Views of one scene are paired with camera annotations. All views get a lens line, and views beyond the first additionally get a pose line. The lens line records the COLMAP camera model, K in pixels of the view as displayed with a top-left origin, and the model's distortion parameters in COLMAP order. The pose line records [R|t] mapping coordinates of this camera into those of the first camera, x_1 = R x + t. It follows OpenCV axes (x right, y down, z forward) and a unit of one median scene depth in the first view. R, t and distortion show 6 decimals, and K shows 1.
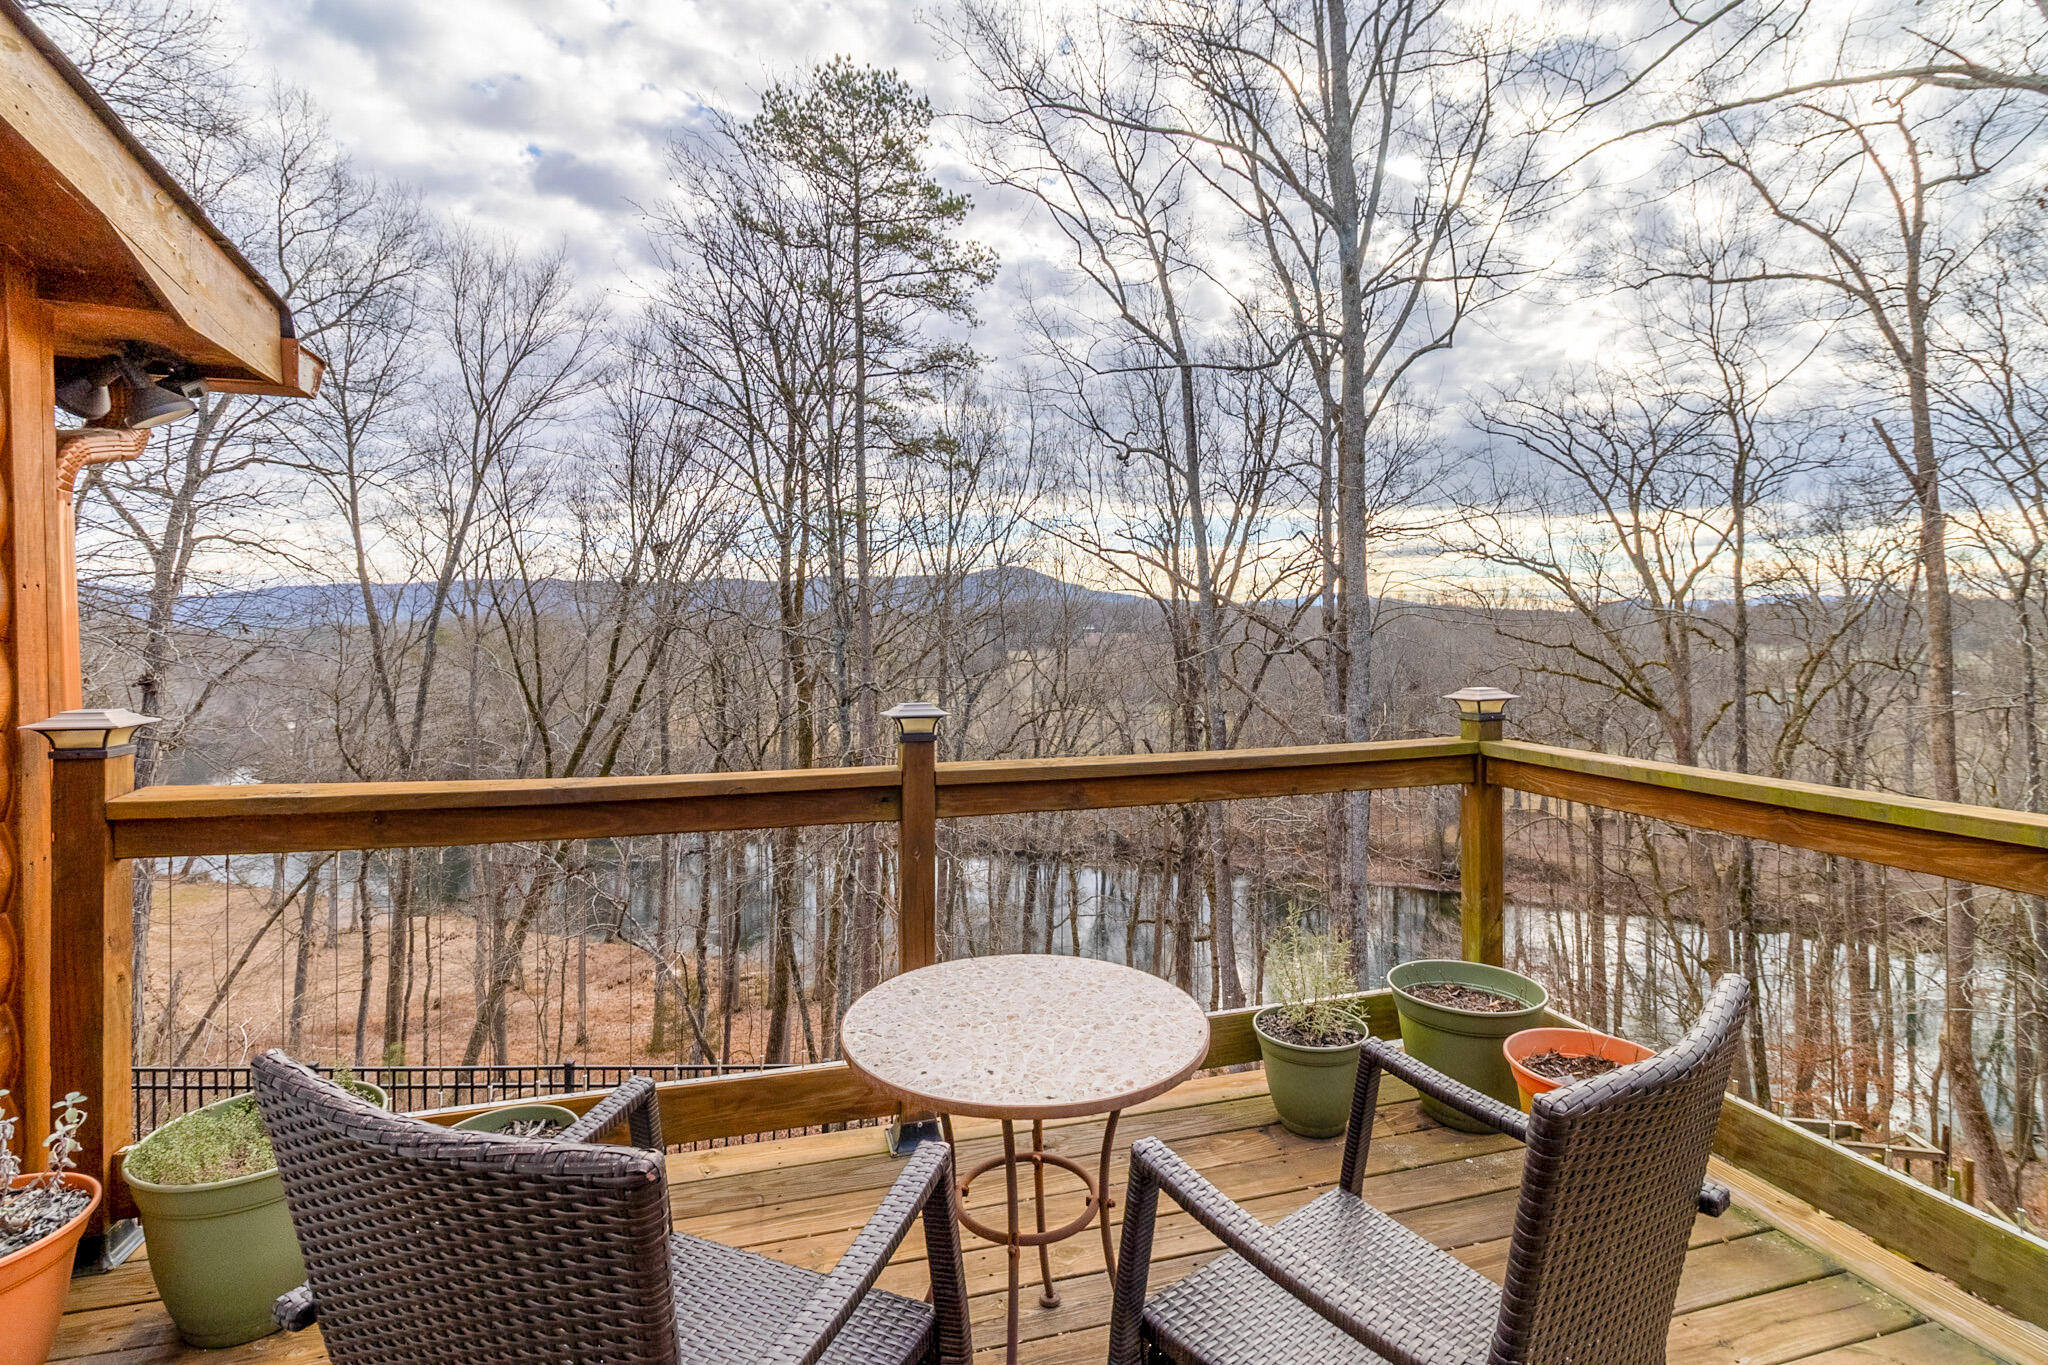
lens RADIAL K [[939.4, 0, 1028.7], [0, 939.4, 678.8], [0, 0, 1]] dist [0.008410, 0.000341]
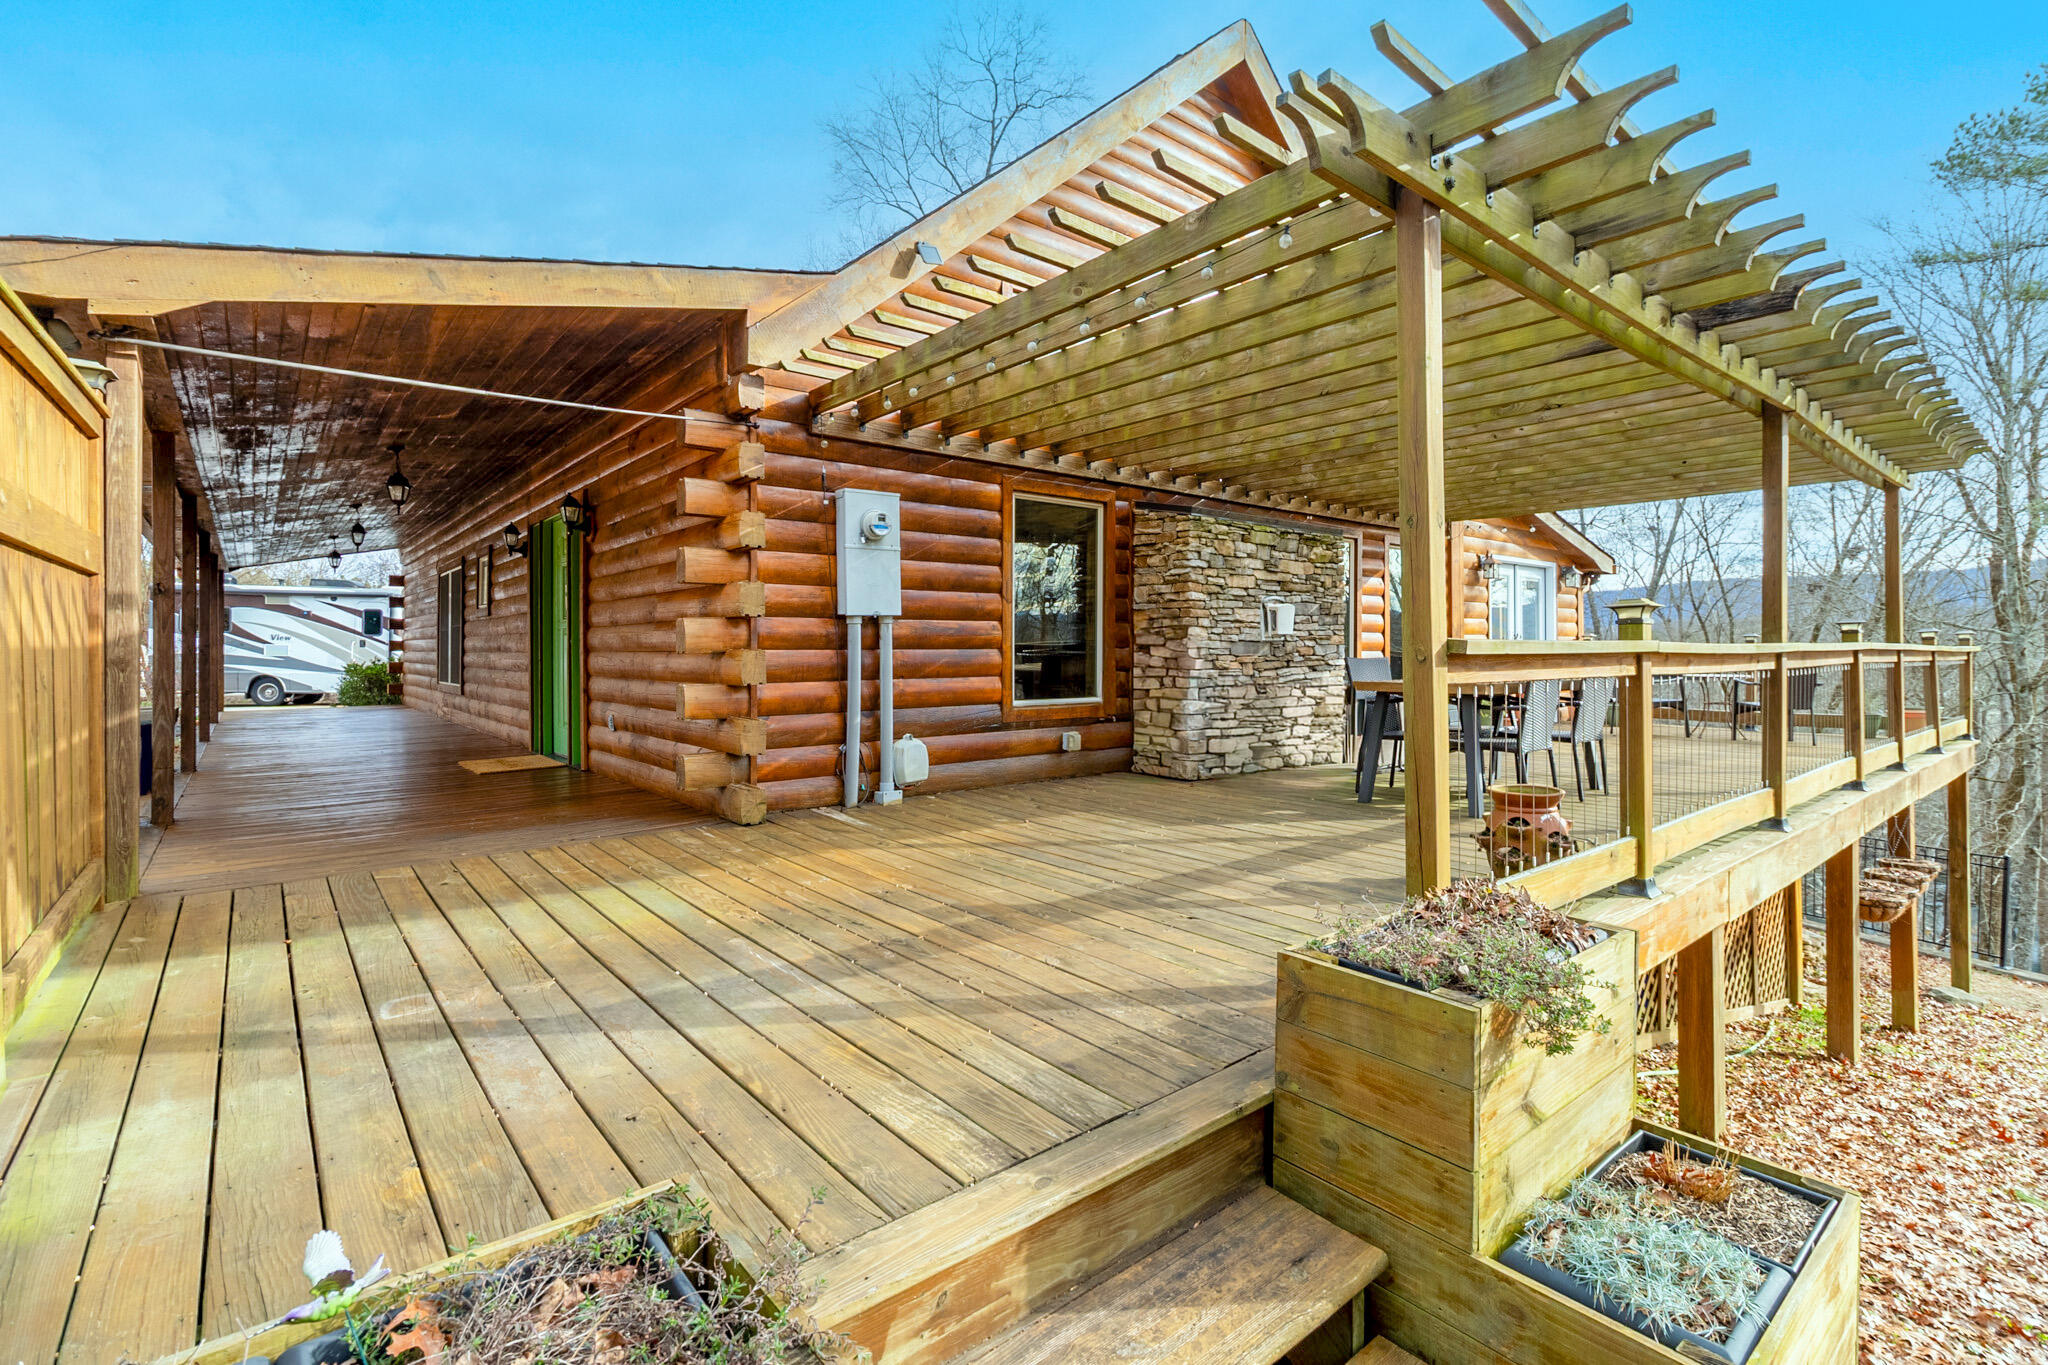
lens RADIAL K [[939.4, 0, 1029.2], [0, 939.4, 670.6], [0, 0, 1]] dist [0.008410, 0.000341]
pose [[0.415182, -0.001096, -0.909738, 0.259189], [-0.002487, 0.999994, -0.002340, -0.003159], [0.909735, 0.003234, 0.415177, -0.394535]]
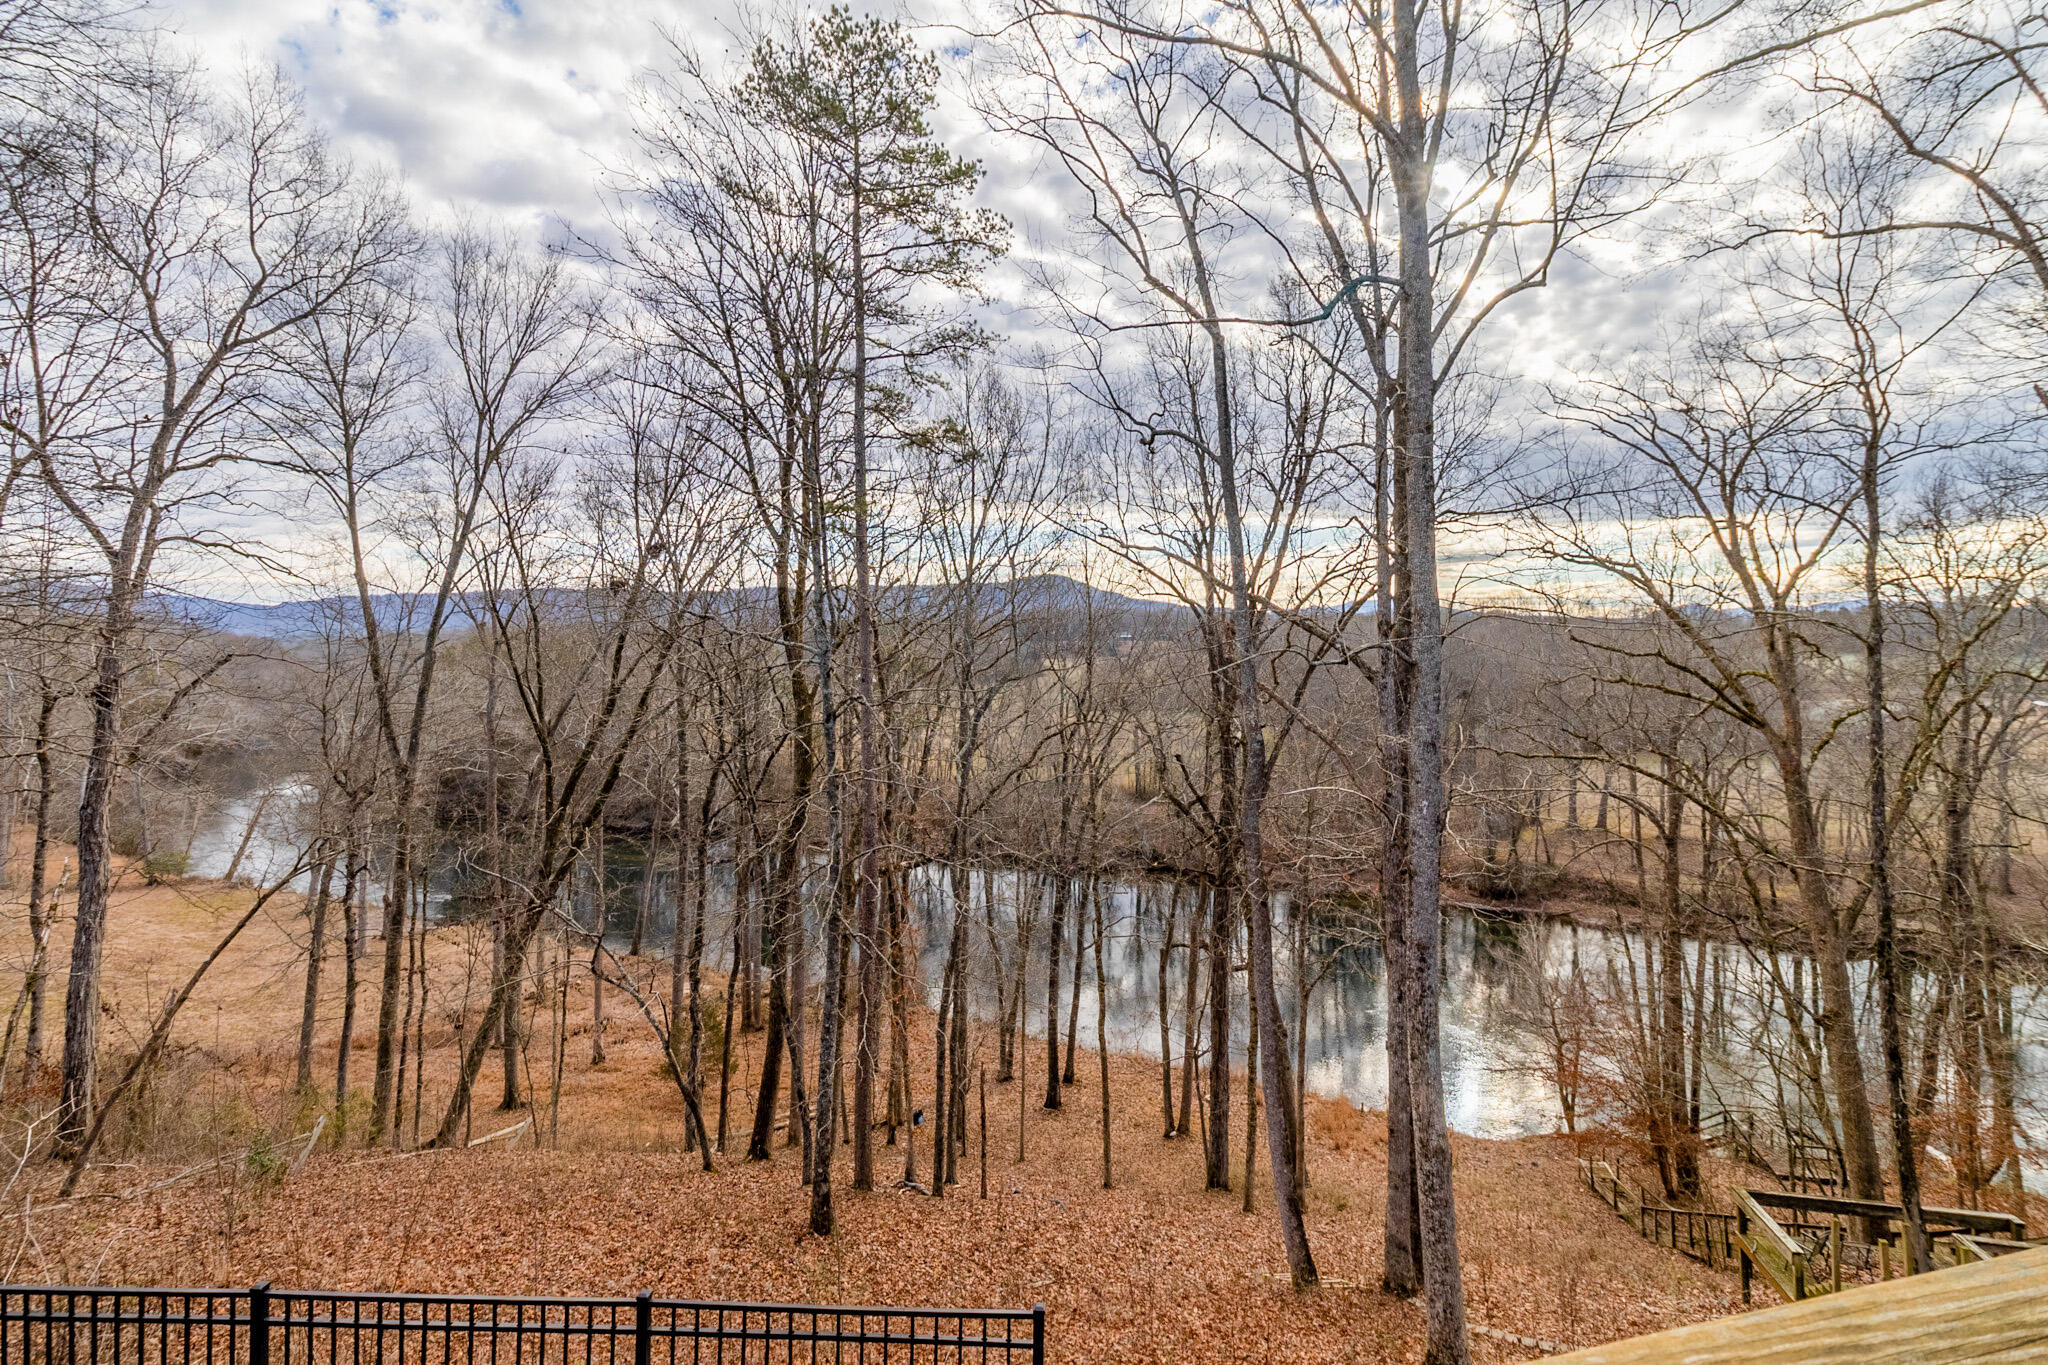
lens RADIAL K [[939.4, 0, 1028.3], [0, 939.4, 677.0], [0, 0, 1]] dist [0.008410, 0.000341]
pose [[0.999218, 0.001050, -0.039516, 0.019198], [-0.001497, 0.999935, -0.011281, -0.002964], [0.039502, 0.011332, 0.999155, 0.092378]]
